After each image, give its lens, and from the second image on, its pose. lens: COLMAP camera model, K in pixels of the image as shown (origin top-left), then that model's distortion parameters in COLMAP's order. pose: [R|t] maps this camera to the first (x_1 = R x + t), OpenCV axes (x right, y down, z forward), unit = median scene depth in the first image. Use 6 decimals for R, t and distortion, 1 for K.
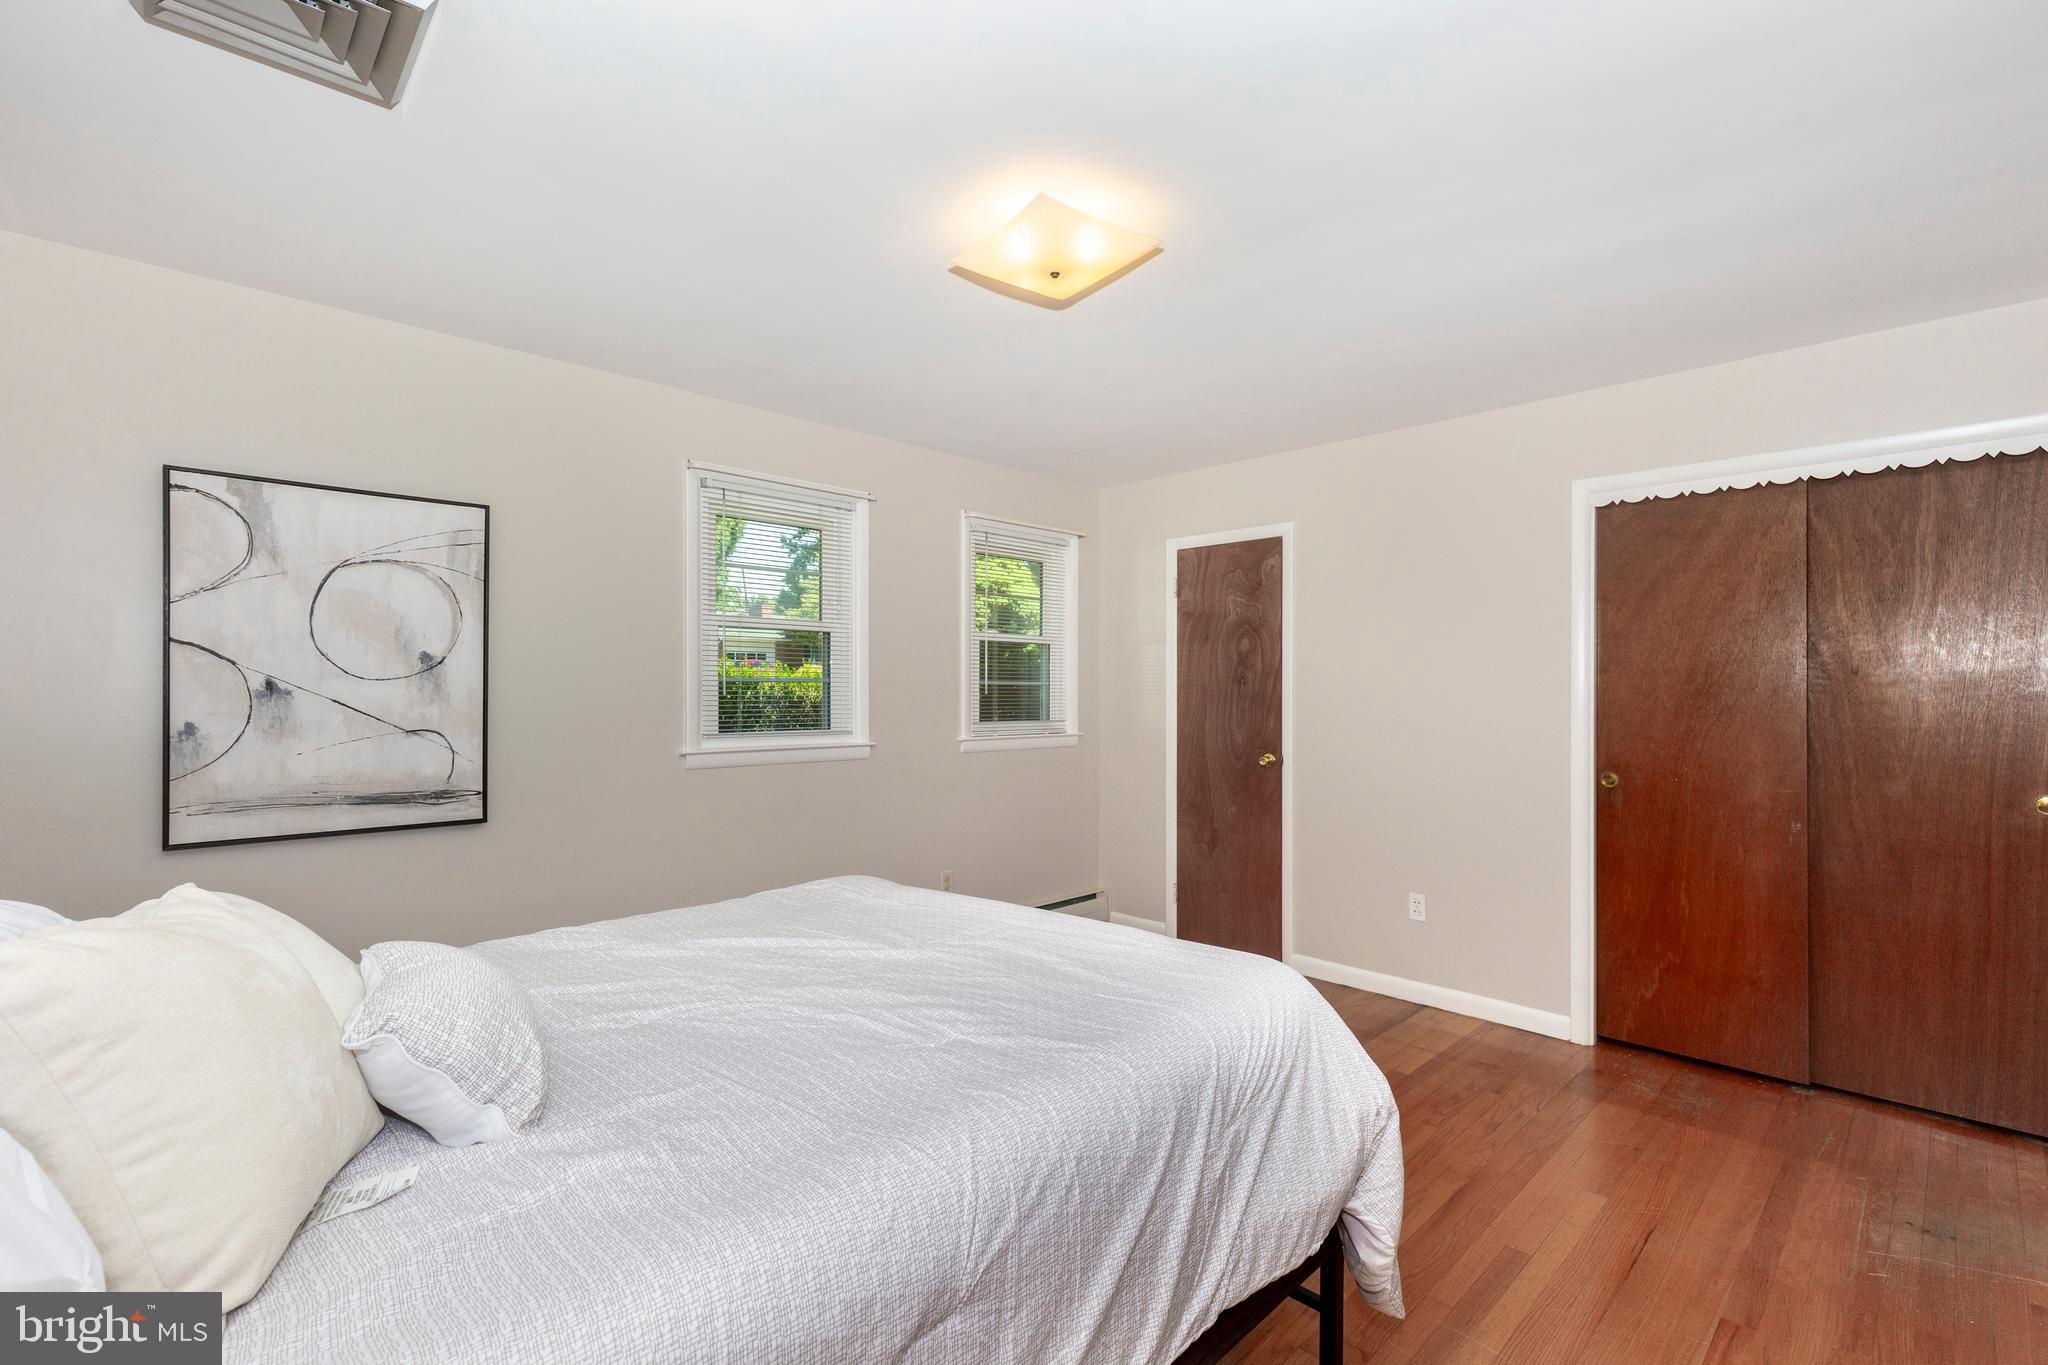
lens RADIAL K [[928.2, 0, 1031.0], [0, 928.2, 684.1], [0, 0, 1]] dist [0.000808, -0.001363]
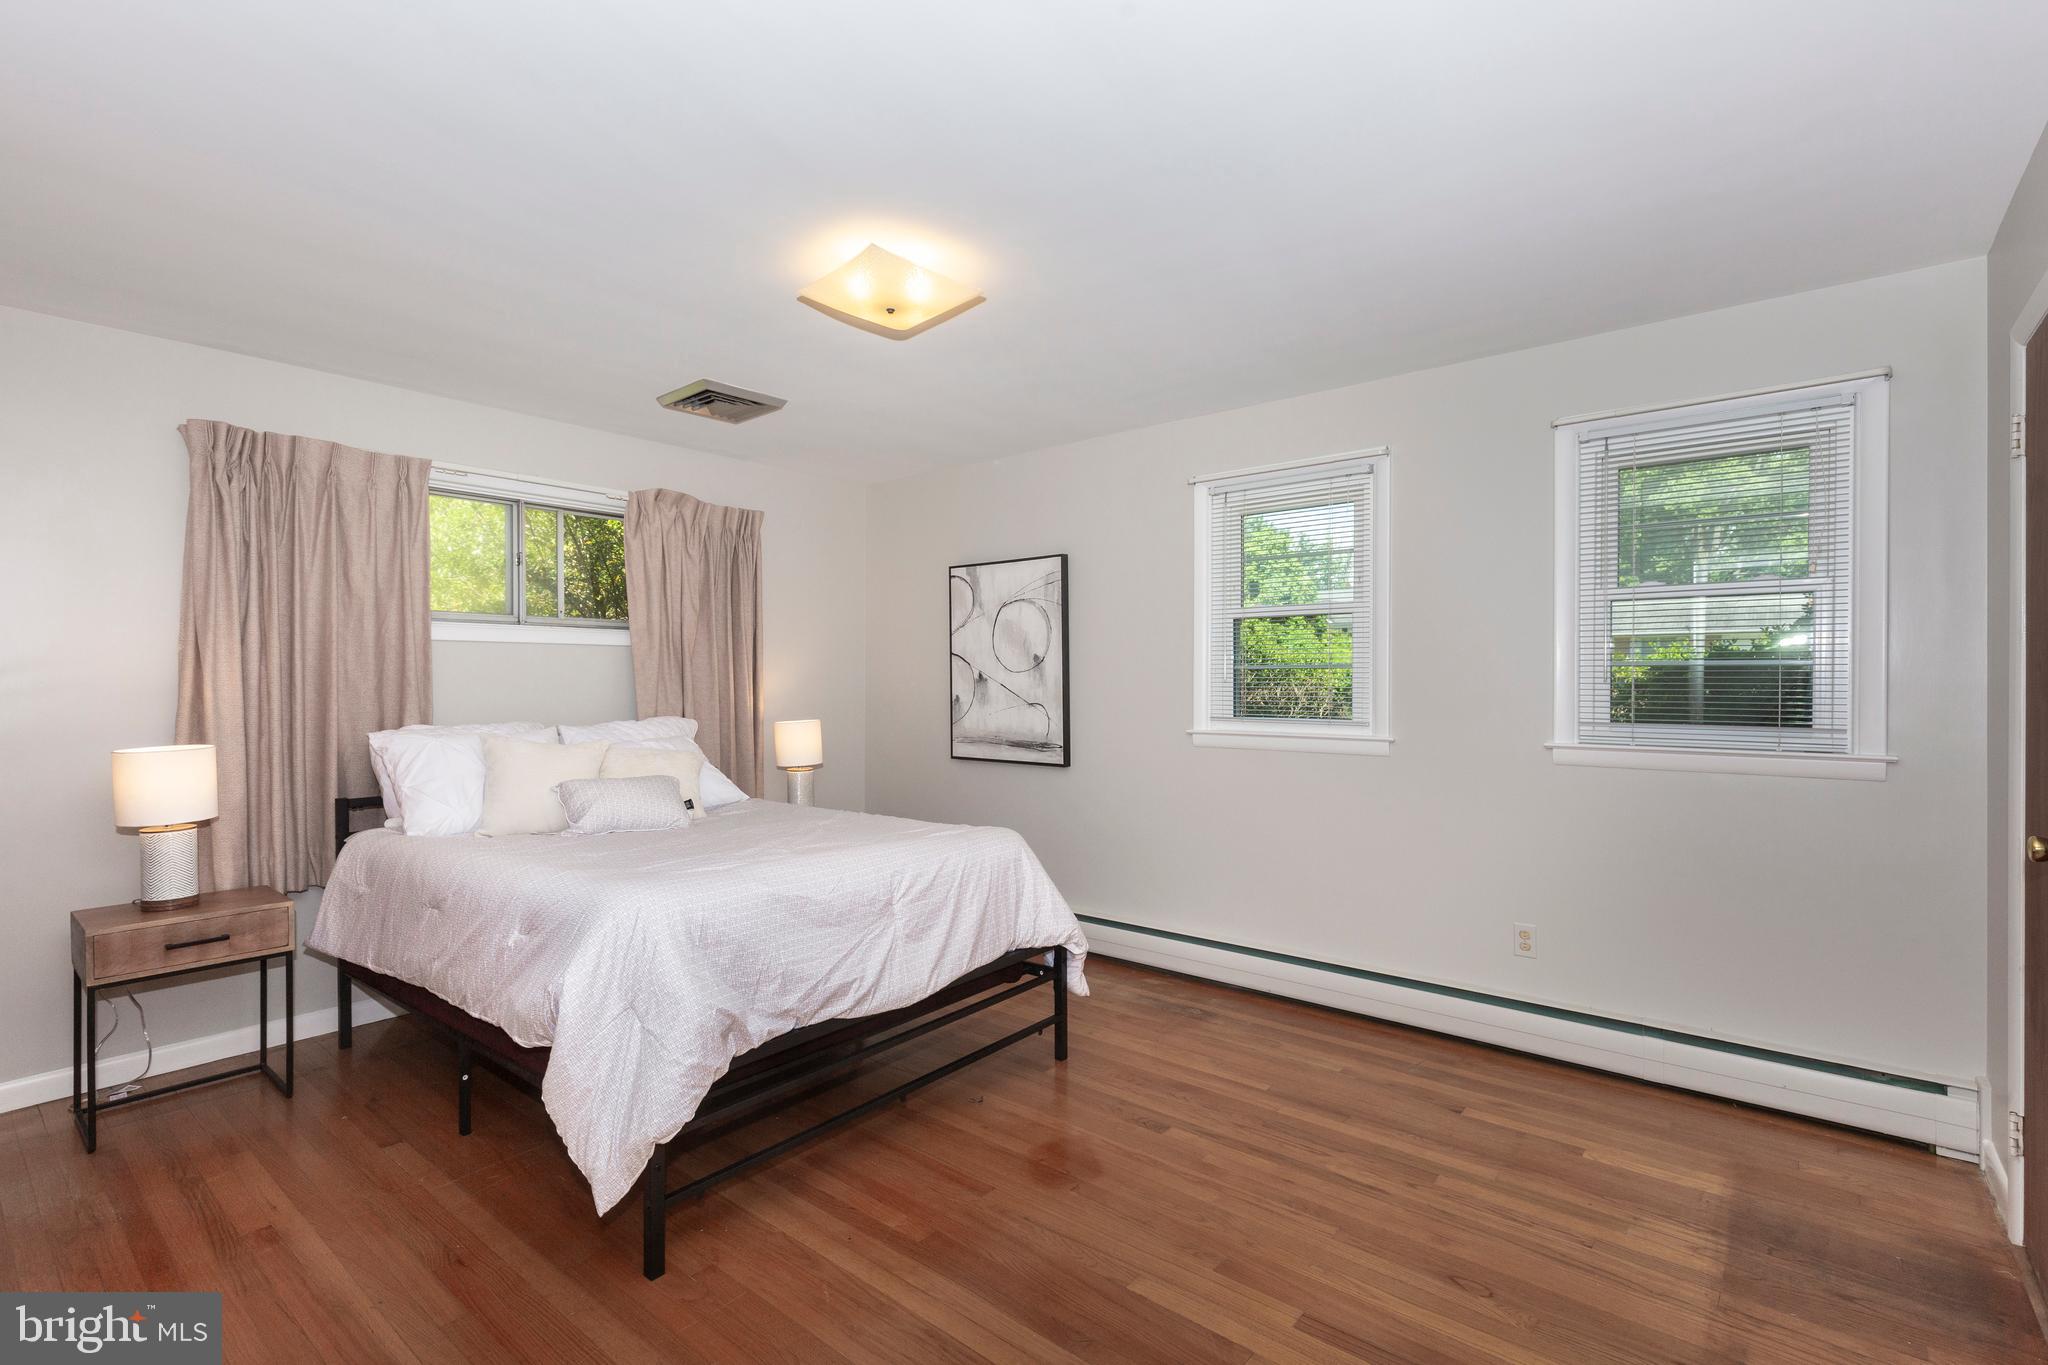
lens RADIAL K [[928.2, 0, 1025.7], [0, 928.2, 688.5], [0, 0, 1]] dist [0.000808, -0.001363]
pose [[0.088731, 0.004073, -0.996047, 0.929217], [0.006439, 0.999968, 0.004663, 0.016484], [0.996035, -0.006827, 0.088702, 0.845860]]
